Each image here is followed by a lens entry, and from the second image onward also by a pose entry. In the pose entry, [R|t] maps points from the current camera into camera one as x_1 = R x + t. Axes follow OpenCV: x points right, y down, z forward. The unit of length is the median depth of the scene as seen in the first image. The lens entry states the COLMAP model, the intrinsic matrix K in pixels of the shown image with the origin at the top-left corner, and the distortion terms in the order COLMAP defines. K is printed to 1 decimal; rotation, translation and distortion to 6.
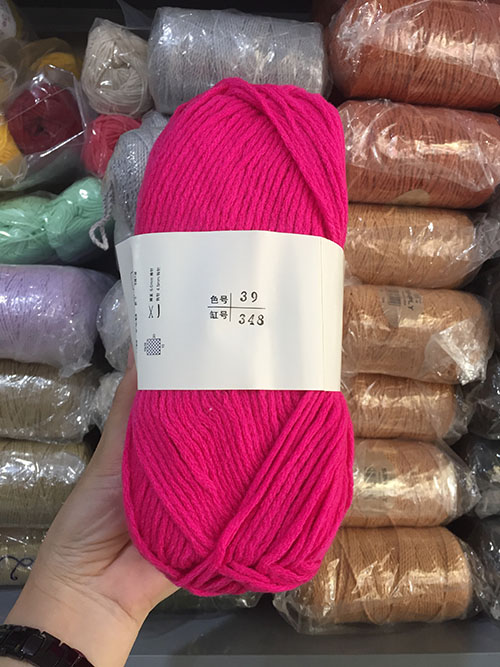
lens RADIAL K [[564.8, 0, 247.0], [0, 564.8, 333.7], [0, 0, 1]] dist [0.011397, -0.063119]
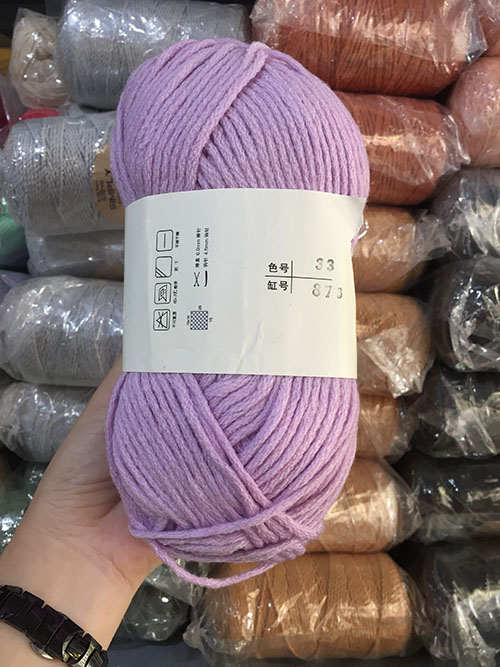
lens RADIAL K [[564.8, 0, 251.9], [0, 564.8, 333.2], [0, 0, 1]] dist [0.011397, -0.063119]
pose [[0.999523, 0.002659, -0.030762, 0.173510], [-0.003006, 0.999932, -0.011265, -0.002493], [0.030729, 0.011352, 0.999463, 0.082797]]
